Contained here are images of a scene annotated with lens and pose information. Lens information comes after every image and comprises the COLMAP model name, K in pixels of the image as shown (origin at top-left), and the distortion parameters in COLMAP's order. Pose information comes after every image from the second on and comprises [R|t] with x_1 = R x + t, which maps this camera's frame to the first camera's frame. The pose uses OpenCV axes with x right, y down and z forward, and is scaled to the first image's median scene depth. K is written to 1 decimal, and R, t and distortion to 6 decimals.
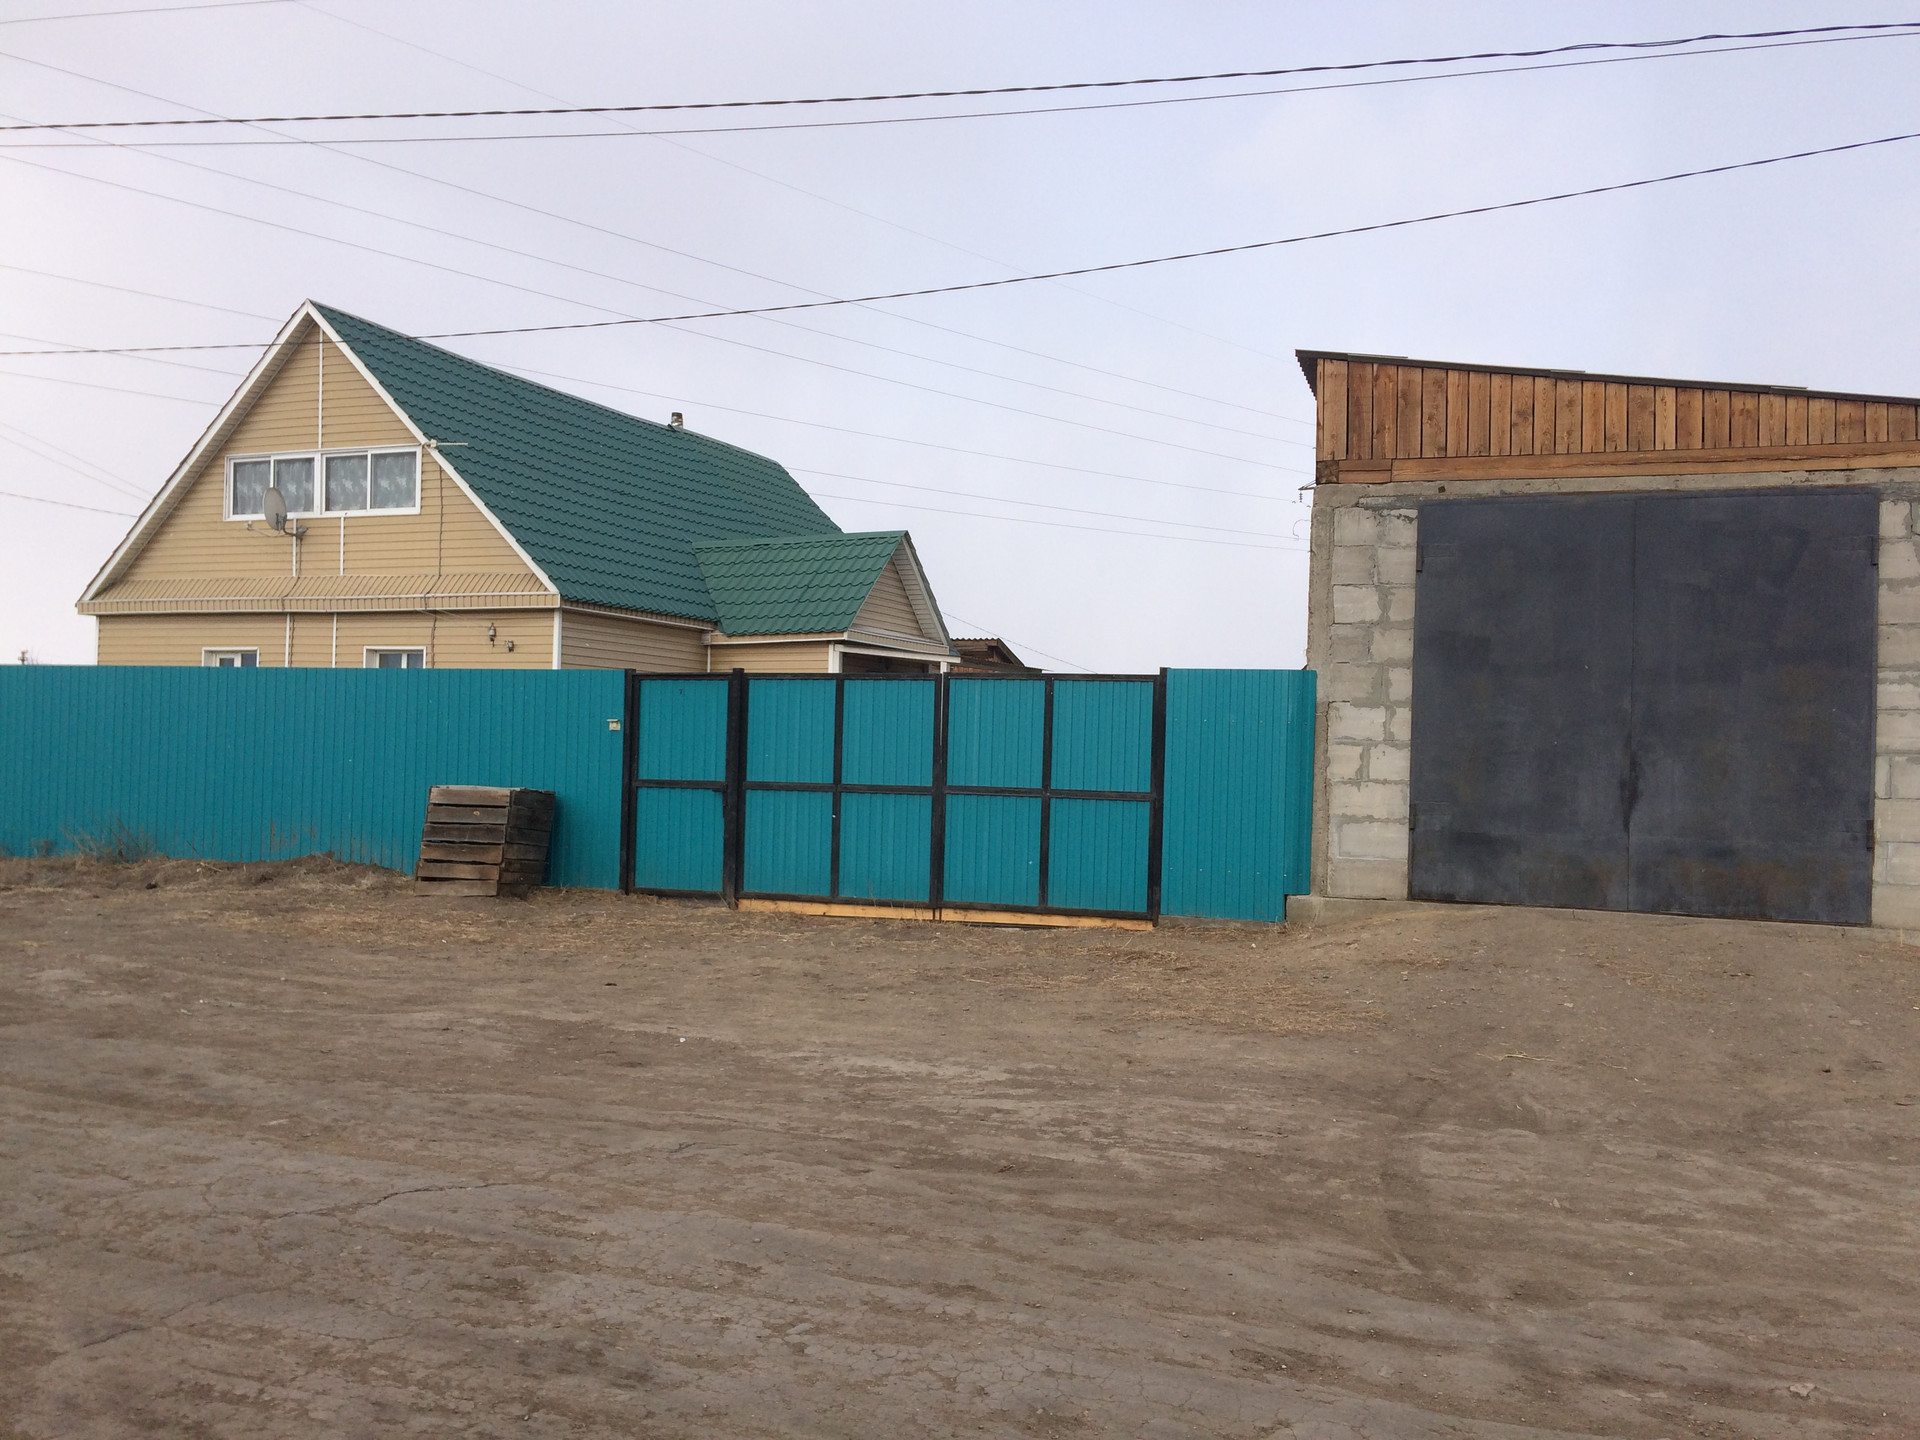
lens RADIAL K [[1610.3, 0, 959.9], [0, 1610.3, 721.4], [0, 0, 1]] dist [0.047491, -0.043896]
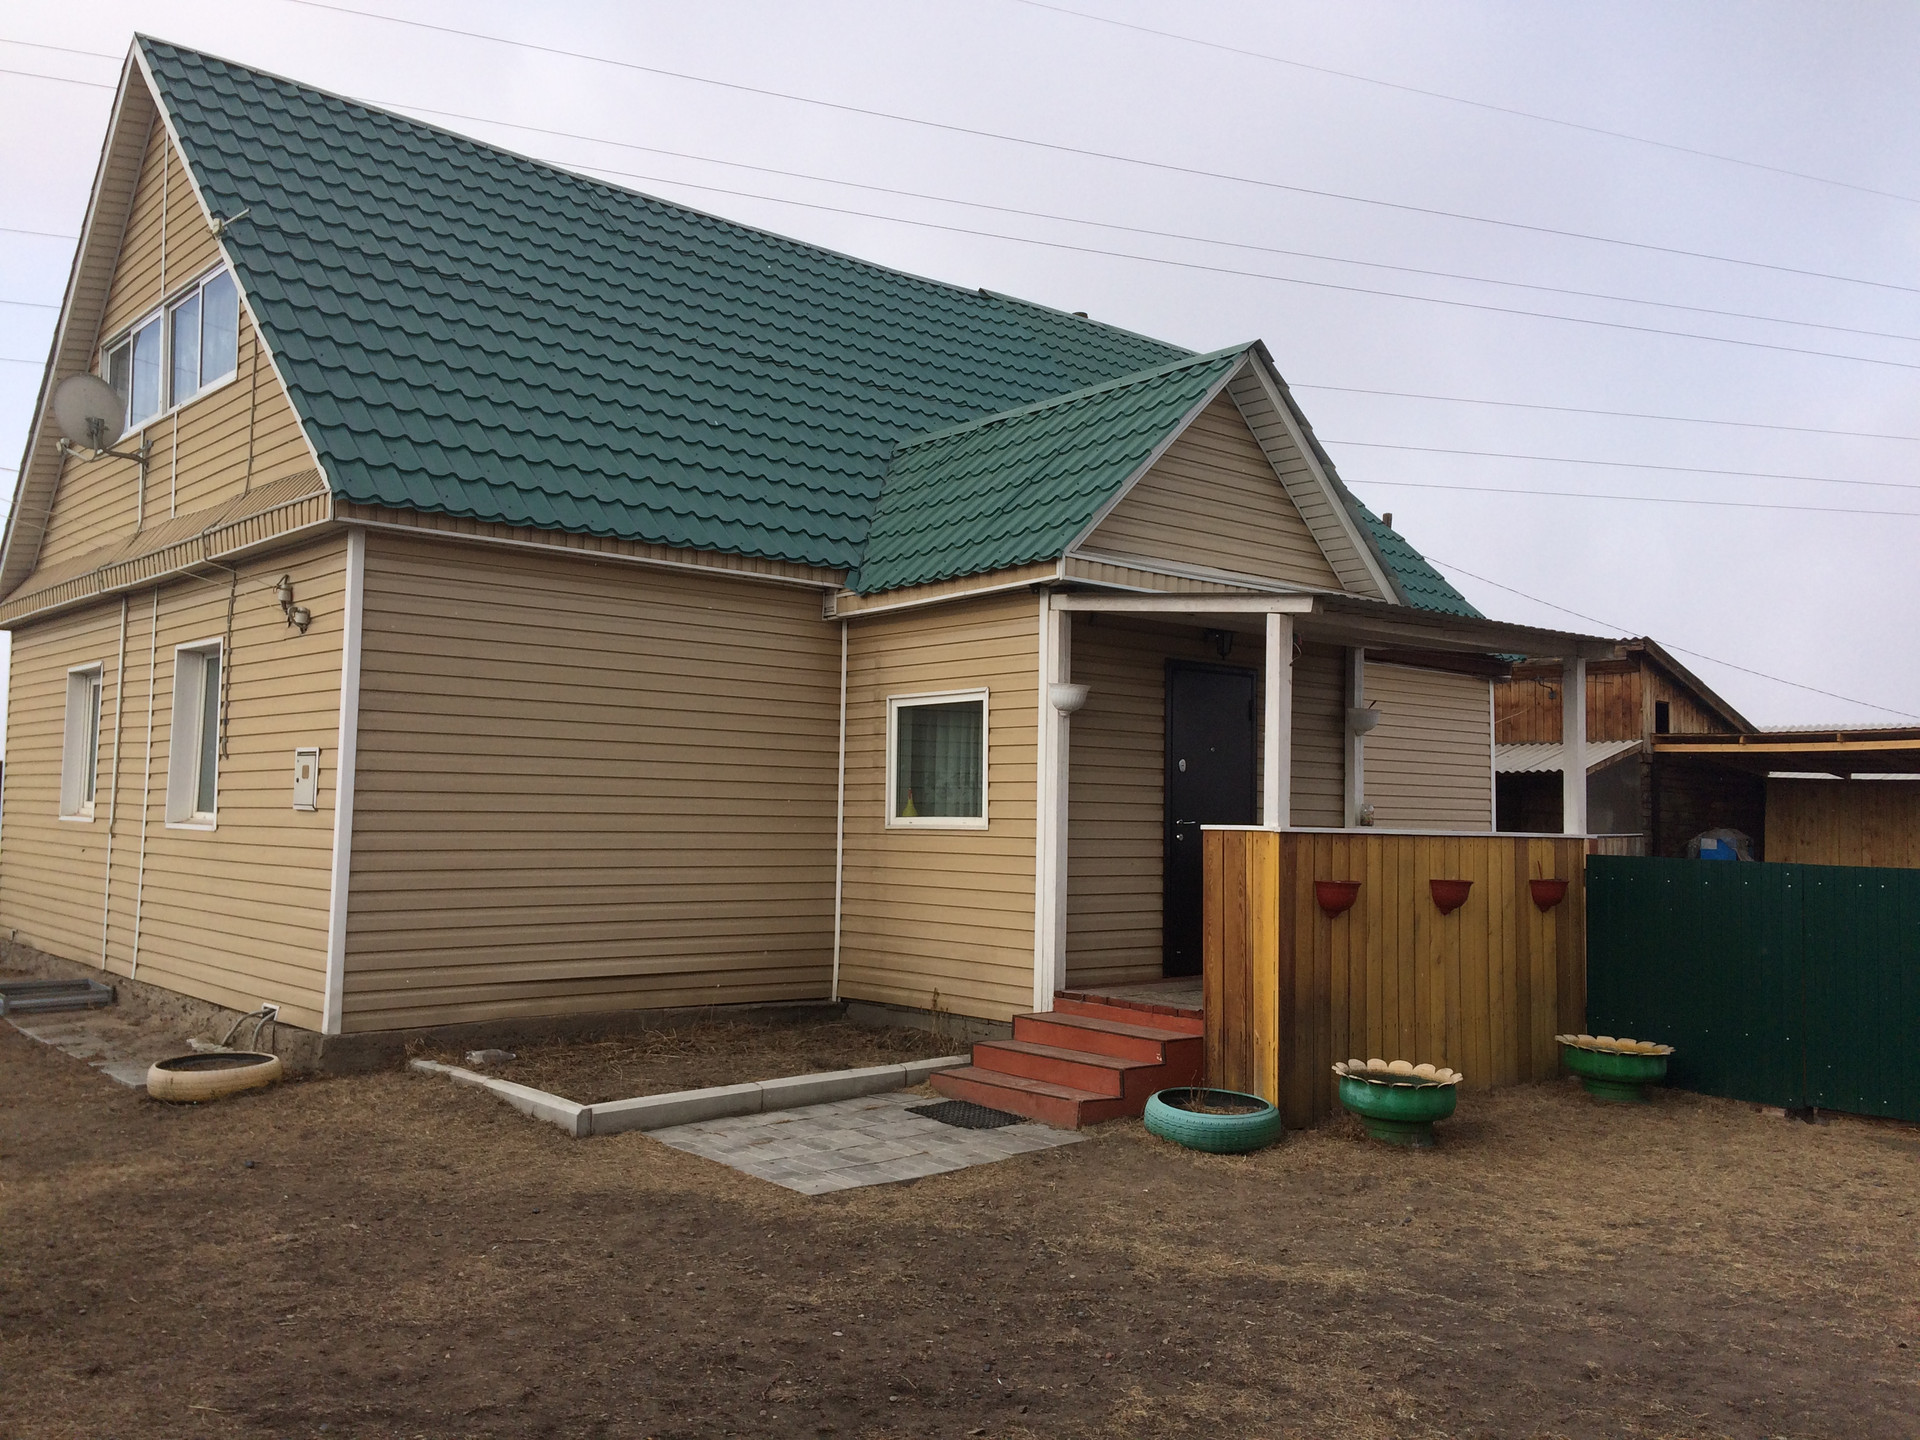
lens RADIAL K [[1610.3, 0, 955.5], [0, 1610.3, 715.3], [0, 0, 1]] dist [0.047491, -0.043896]
pose [[0.899178, -0.031696, -0.436434, 0.085423], [0.009958, 0.998597, -0.052008, 0.006560], [0.437470, 0.042419, 0.898232, 0.589614]]
